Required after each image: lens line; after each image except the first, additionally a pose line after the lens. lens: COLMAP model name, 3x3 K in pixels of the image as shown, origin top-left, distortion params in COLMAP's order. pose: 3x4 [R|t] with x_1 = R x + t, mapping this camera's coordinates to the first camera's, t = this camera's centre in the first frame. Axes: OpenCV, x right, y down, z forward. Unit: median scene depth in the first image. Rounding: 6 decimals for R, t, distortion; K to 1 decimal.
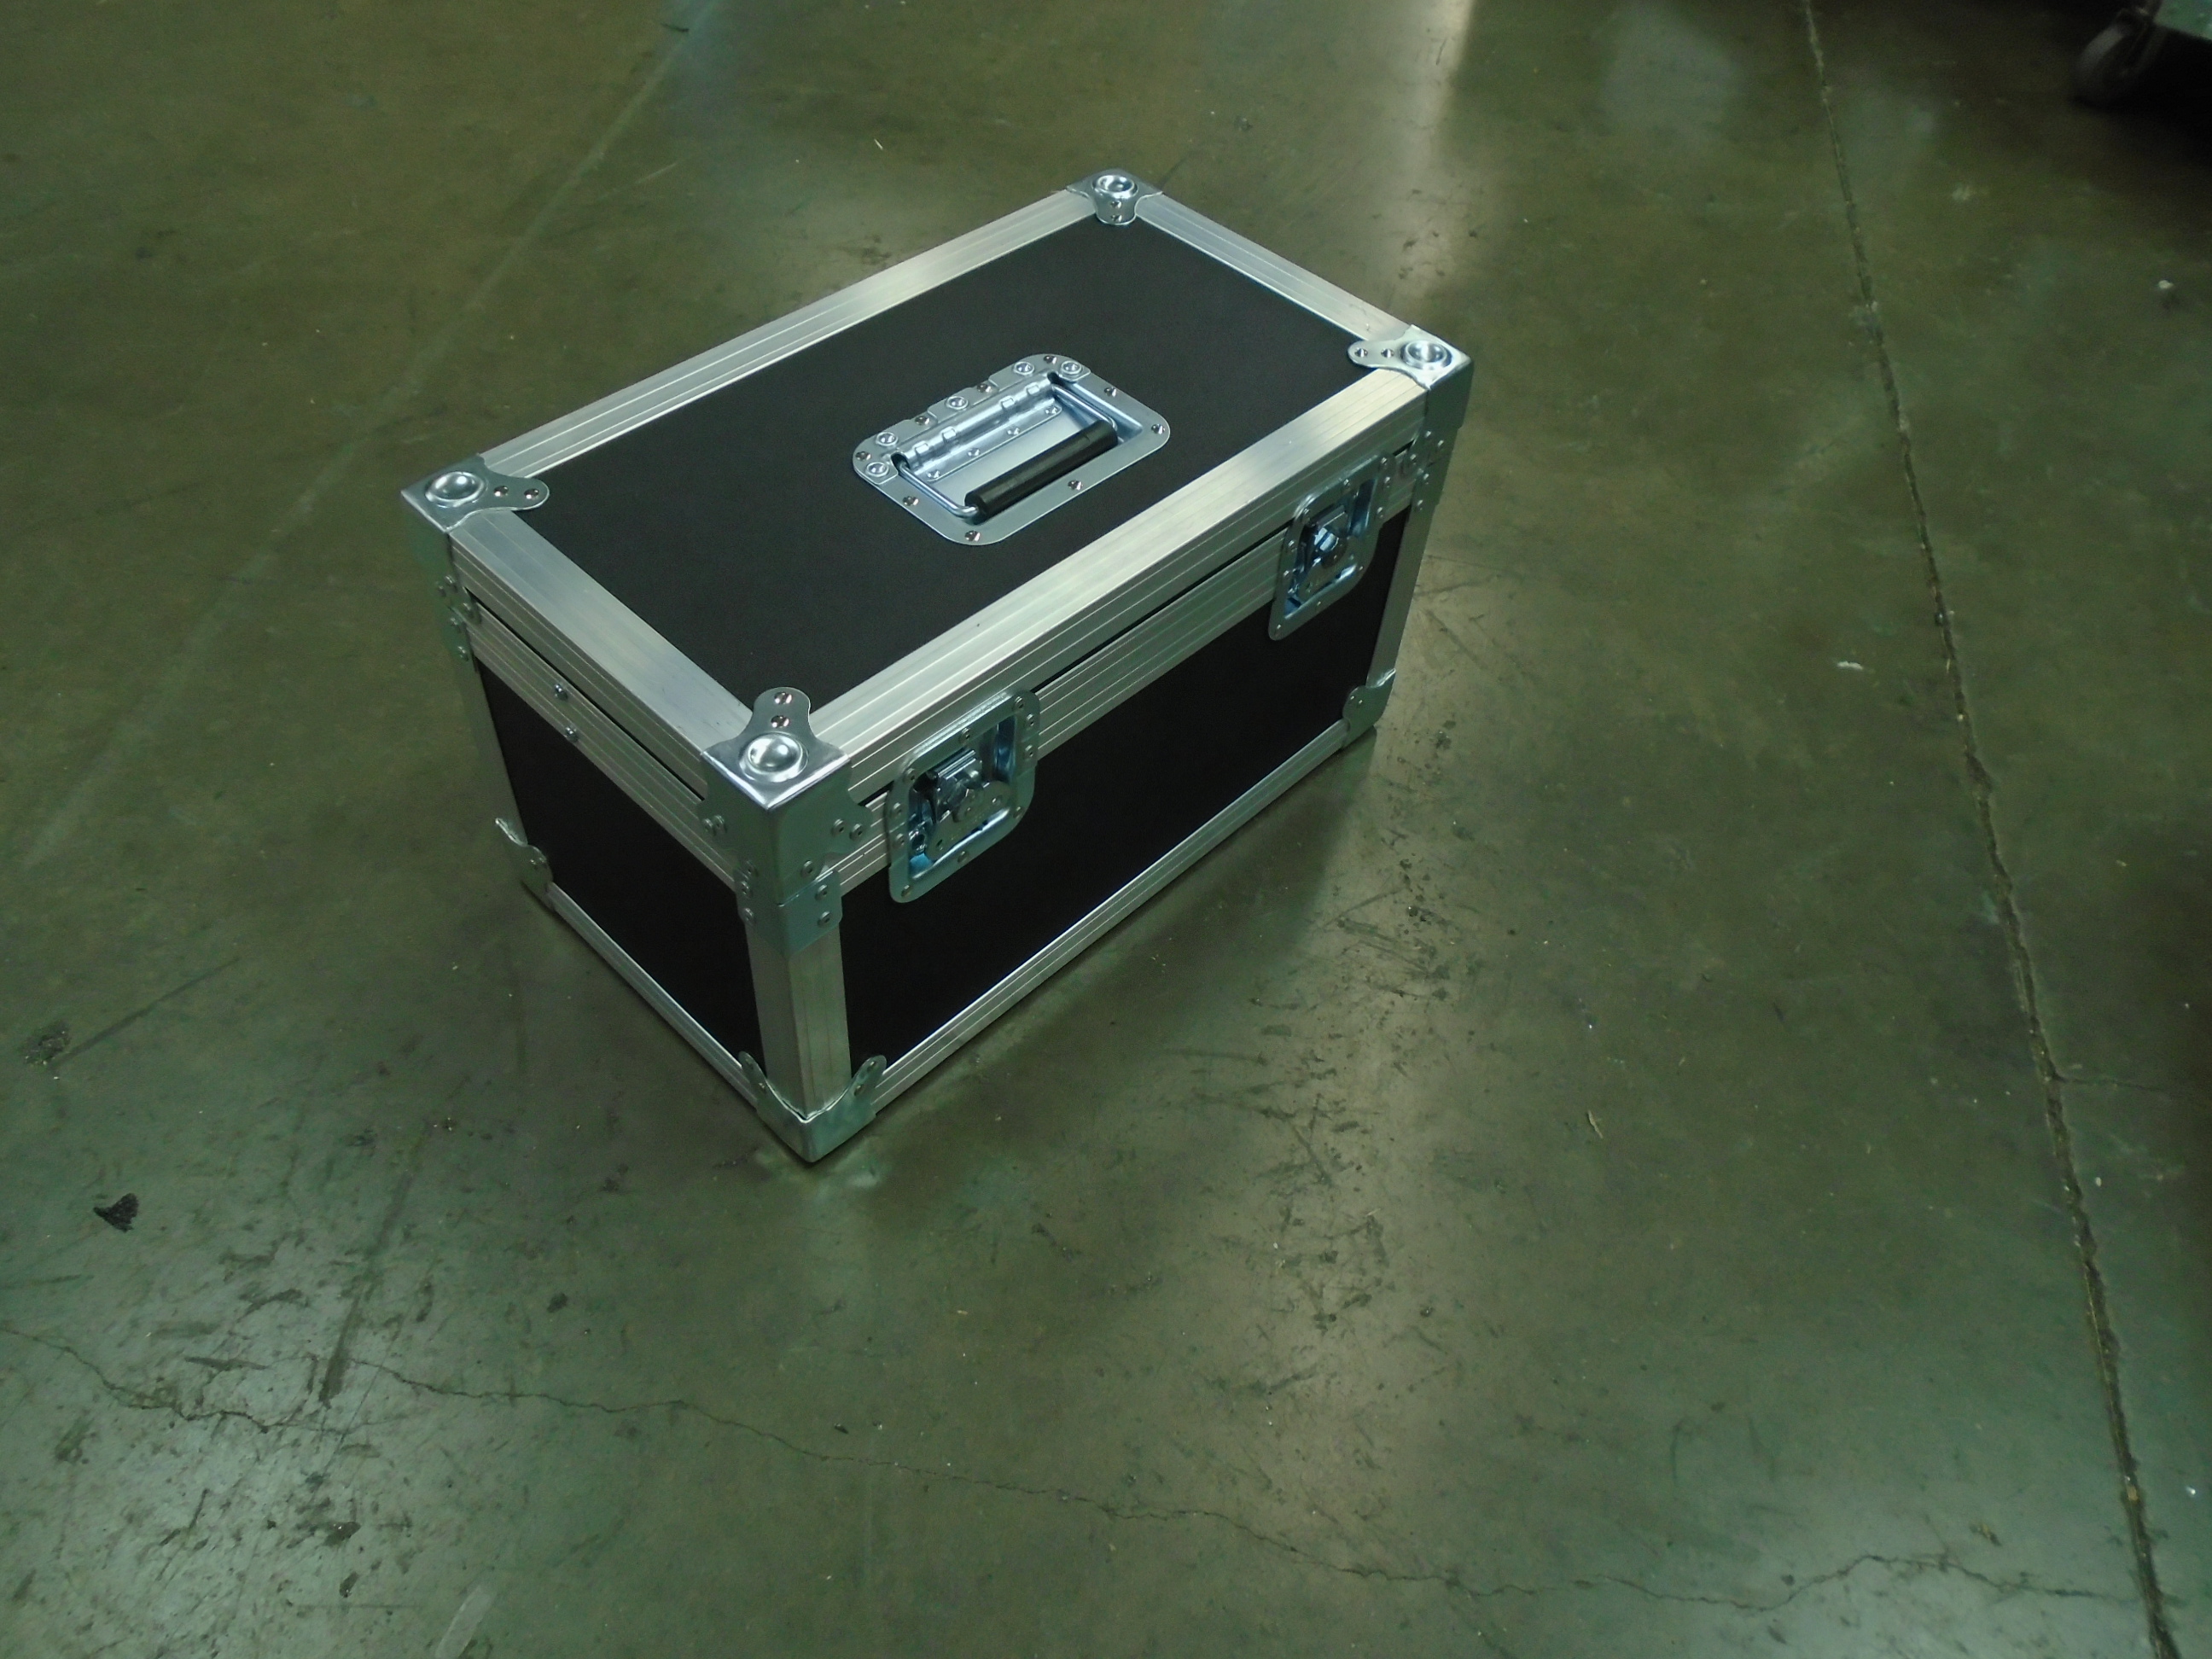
lens RADIAL K [[1686.3, 0, 1102.2], [0, 1686.3, 823.3], [0, 0, 1]] dist [-0.008932, 0.001813]
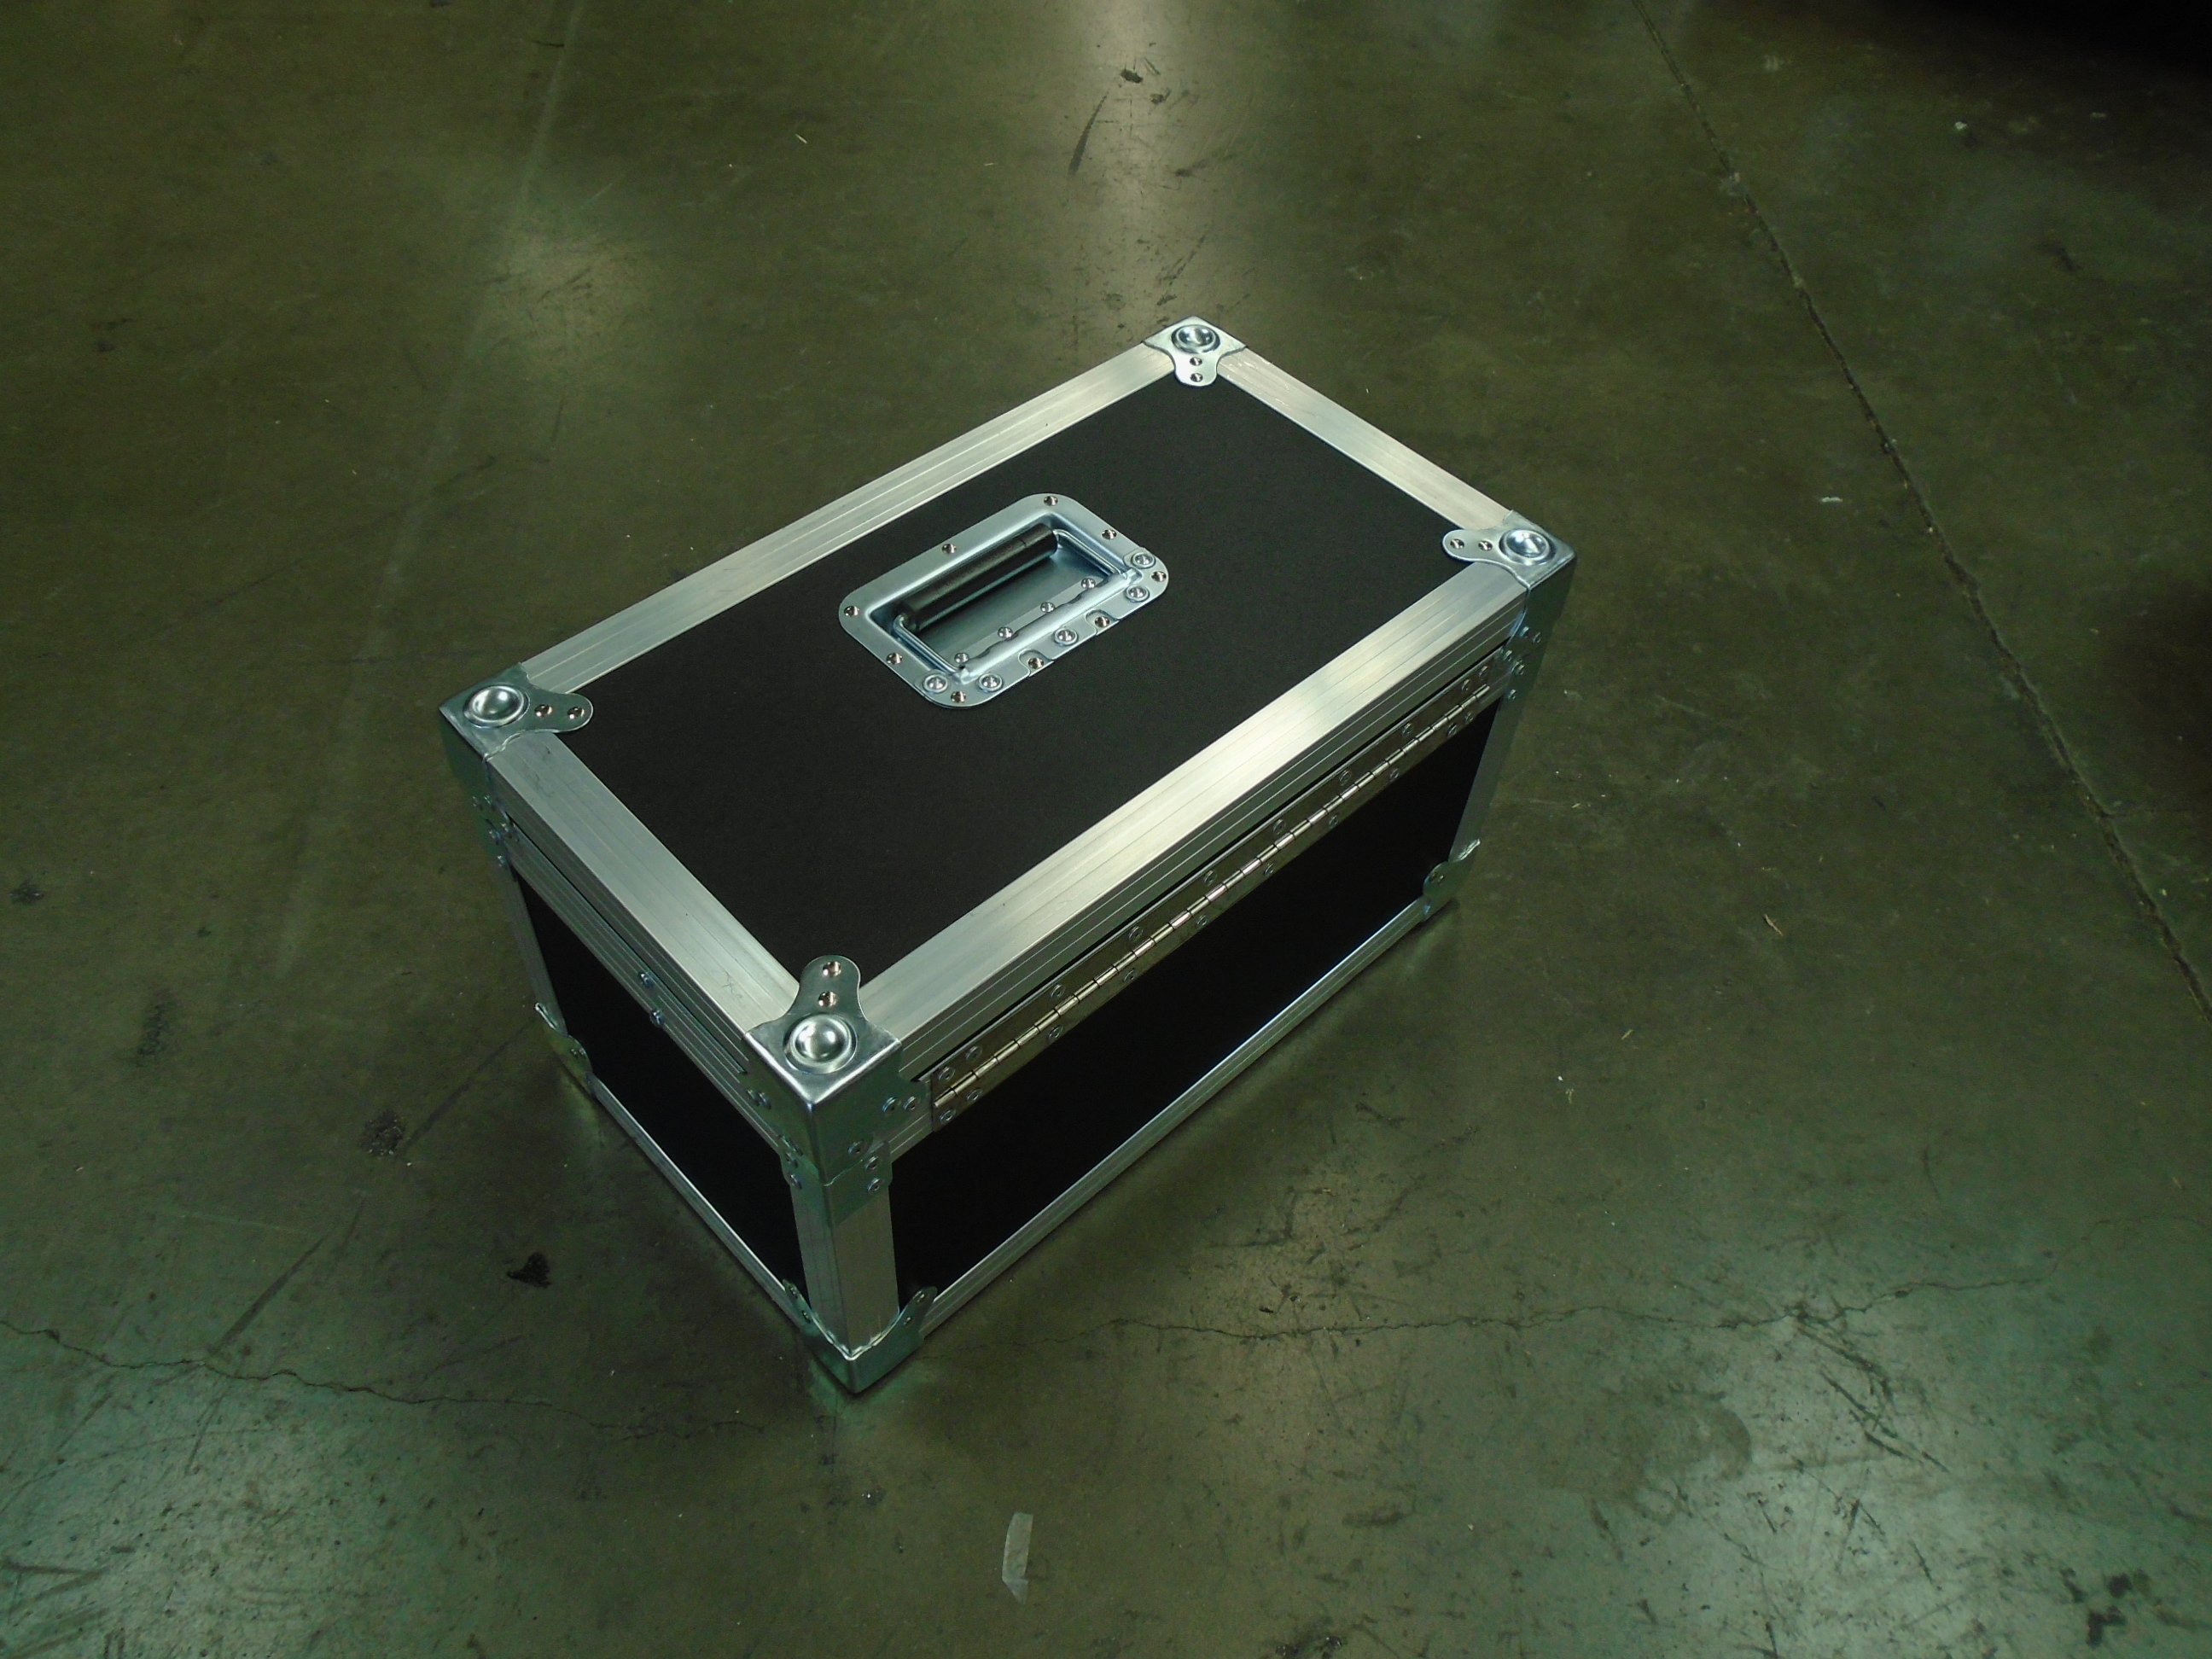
lens RADIAL K [[1686.3, 0, 1106.0], [0, 1686.3, 833.4], [0, 0, 1]] dist [-0.008932, 0.001813]
pose [[0.972191, -0.181784, 0.147643, -0.282724], [0.175825, 0.983017, 0.052568, -0.021650], [-0.154691, -0.025147, 0.987643, -0.060080]]
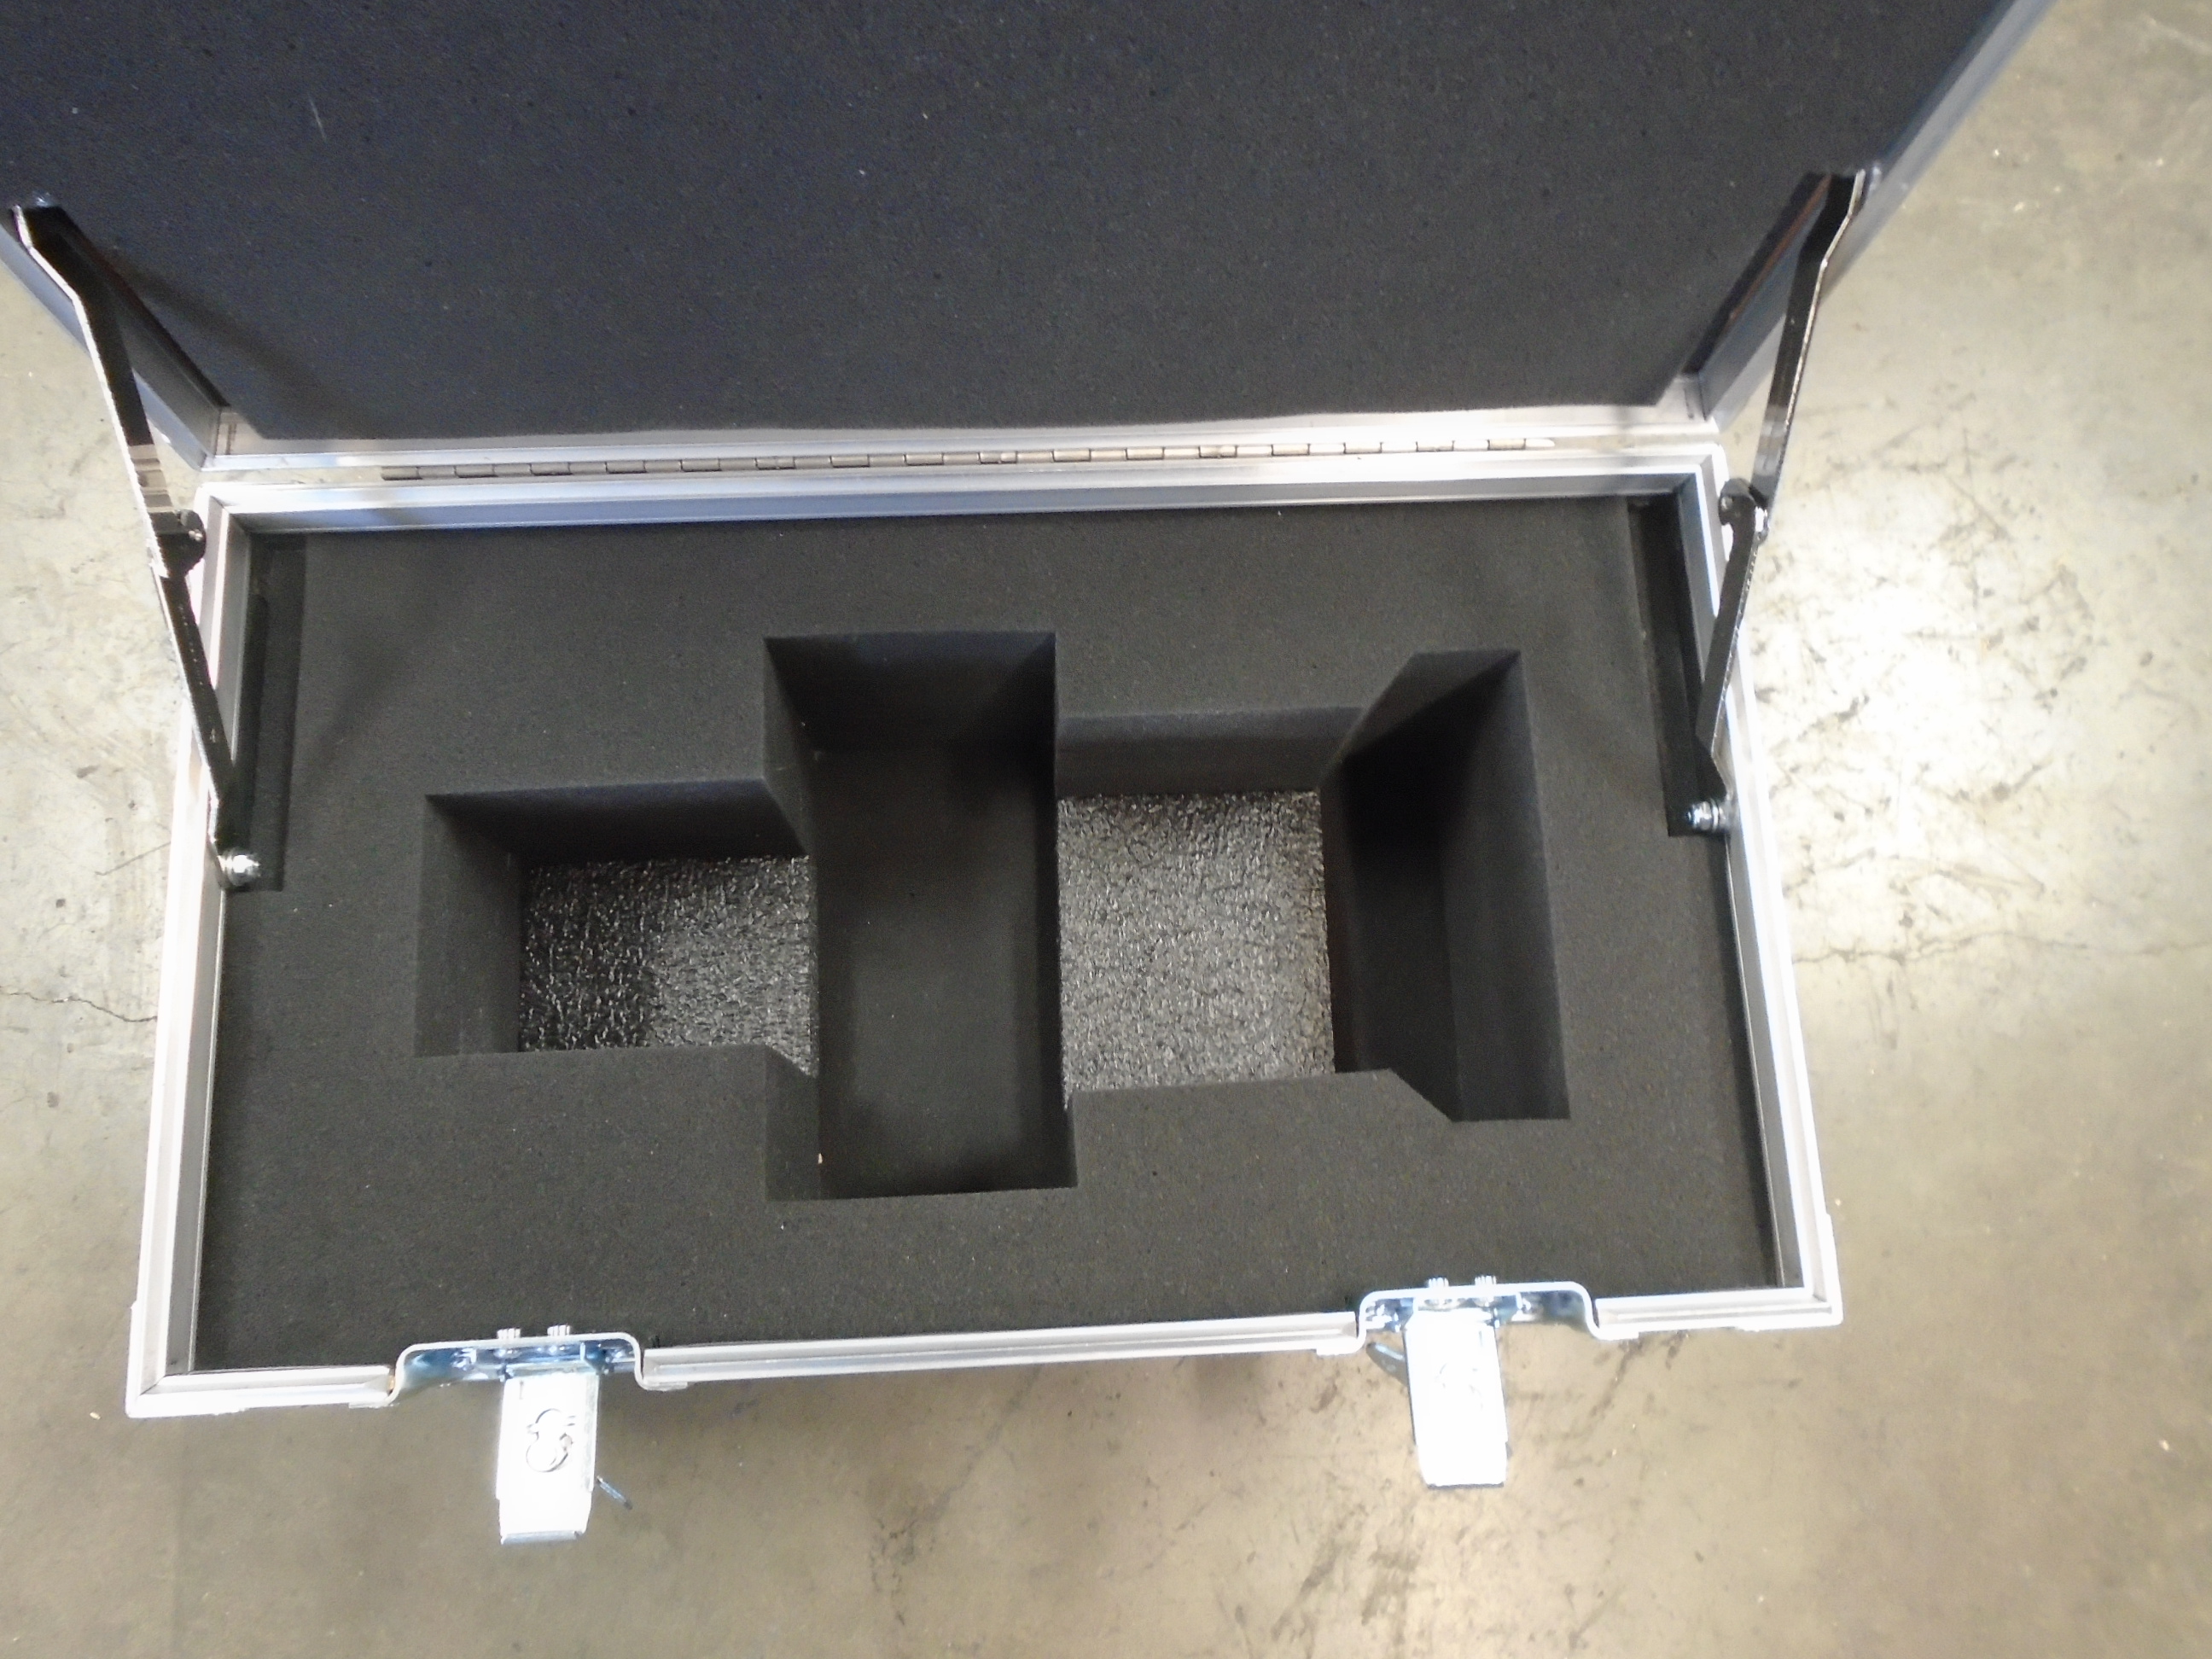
lens RADIAL K [[1686.3, 0, 1108.5], [0, 1686.3, 826.6], [0, 0, 1]] dist [-0.008932, 0.001813]
pose [[0.970492, -0.239153, 0.030832, -0.334148], [0.190798, 0.839795, 0.508273, -0.169574], [-0.147447, -0.487392, 0.860644, 0.213169]]
